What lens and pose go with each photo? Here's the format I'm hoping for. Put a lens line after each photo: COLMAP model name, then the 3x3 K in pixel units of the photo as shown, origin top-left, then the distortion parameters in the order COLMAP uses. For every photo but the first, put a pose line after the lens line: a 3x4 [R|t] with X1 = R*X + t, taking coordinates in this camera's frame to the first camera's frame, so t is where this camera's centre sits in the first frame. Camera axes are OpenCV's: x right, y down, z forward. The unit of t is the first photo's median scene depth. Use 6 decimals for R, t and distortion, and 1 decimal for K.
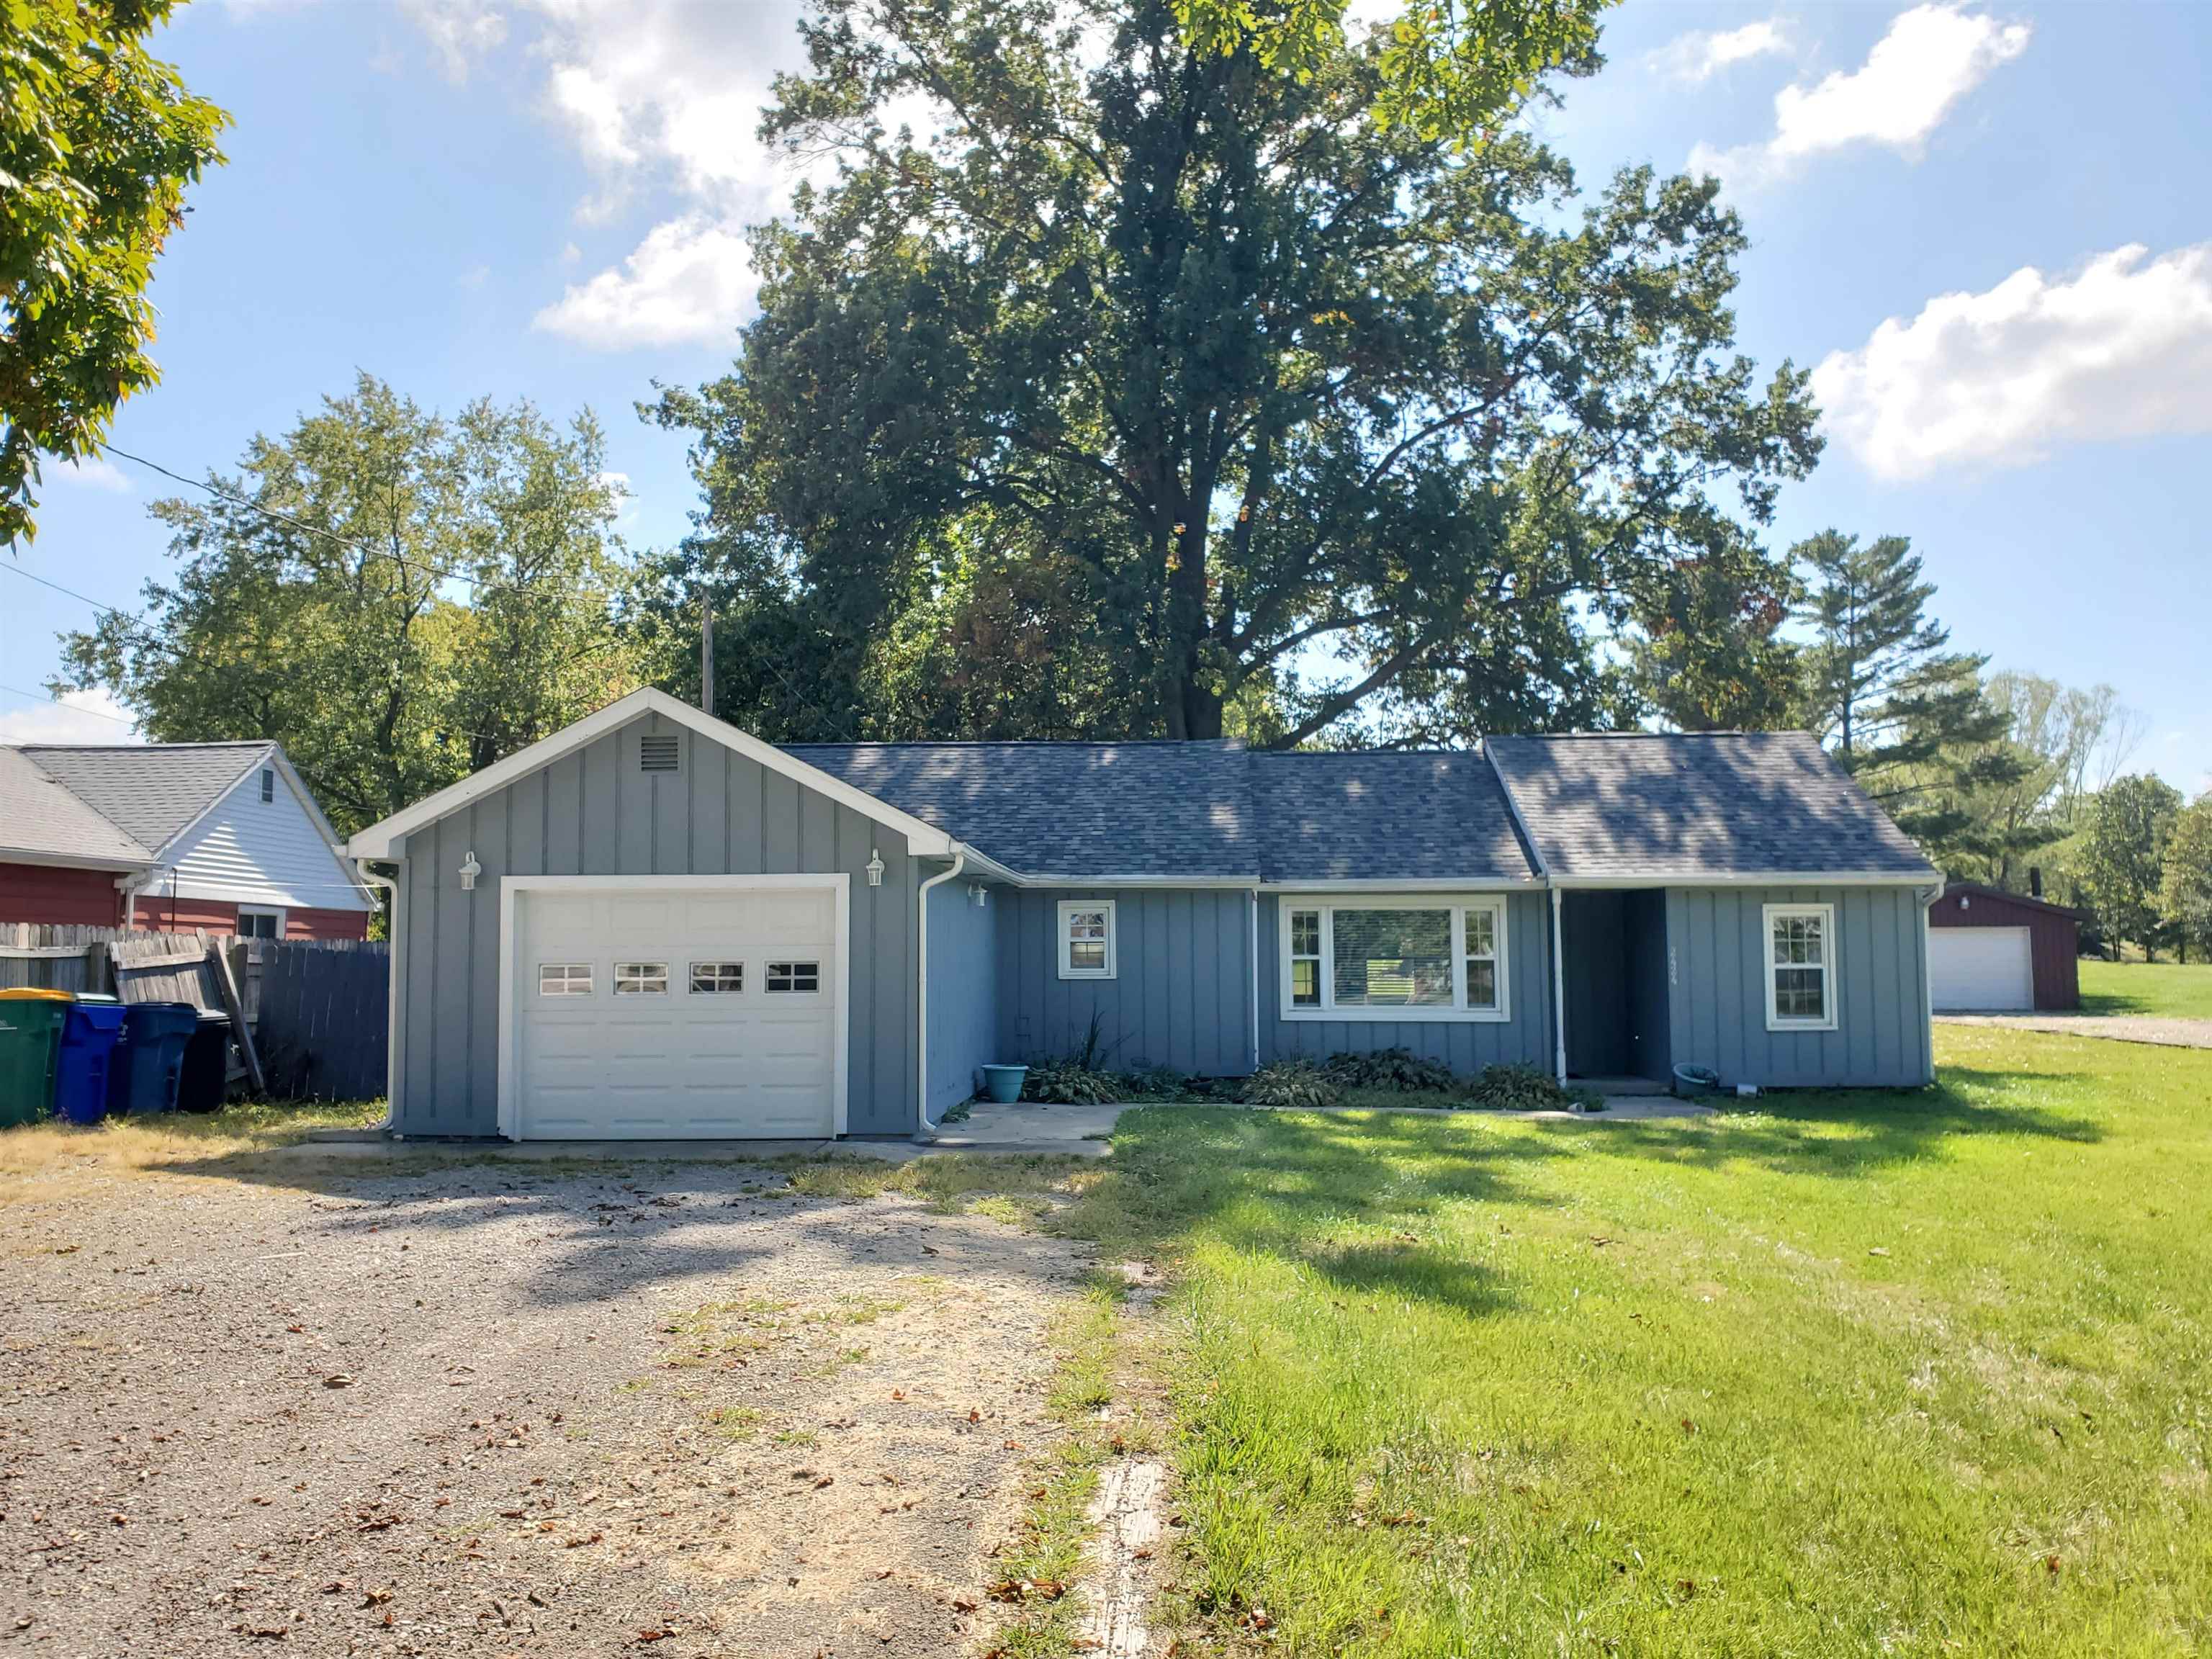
lens RADIAL K [[1637.2, 0, 1106.0], [0, 1637.2, 829.5], [0, 0, 1]] dist [0.048640, -0.002167]
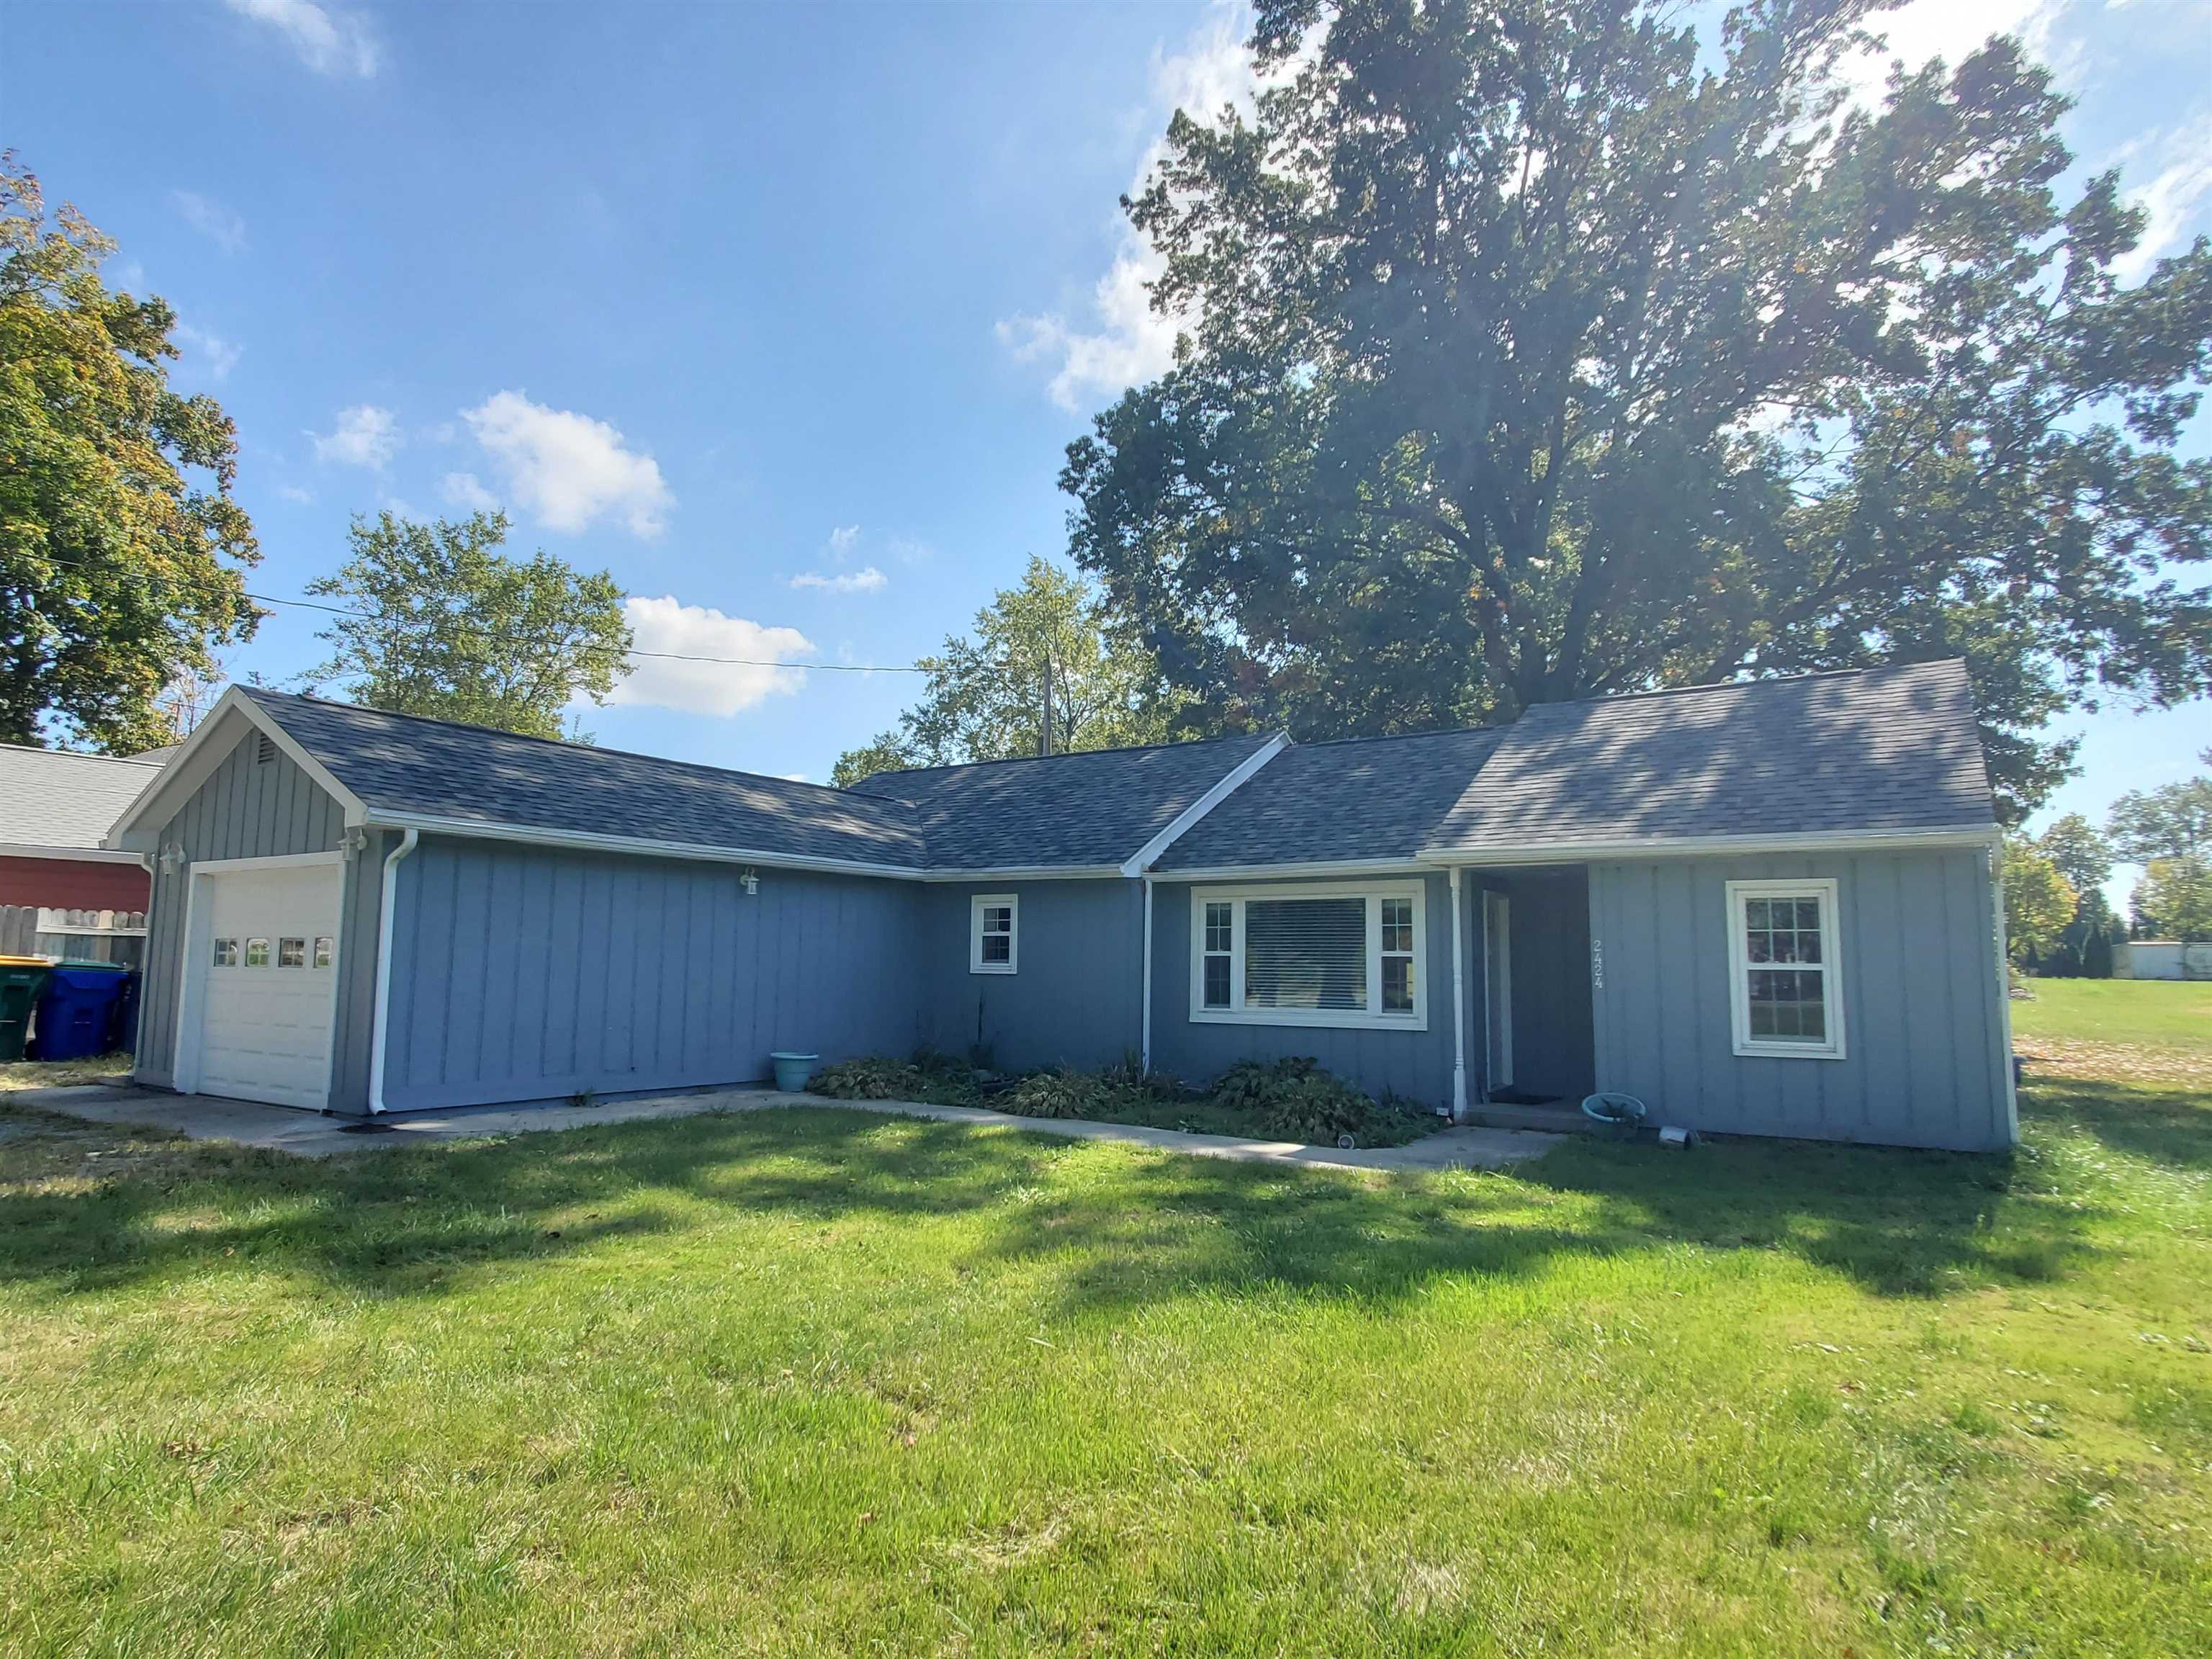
lens RADIAL K [[1221.7, 0, 1106.0], [0, 1221.7, 829.5], [0, 0, 1]] dist [-0.000598, -0.000068]
pose [[0.864461, -0.043520, -0.500812, 0.417417], [0.024313, 0.998699, -0.044819, 0.038671], [0.502111, 0.026568, 0.864395, 0.382556]]
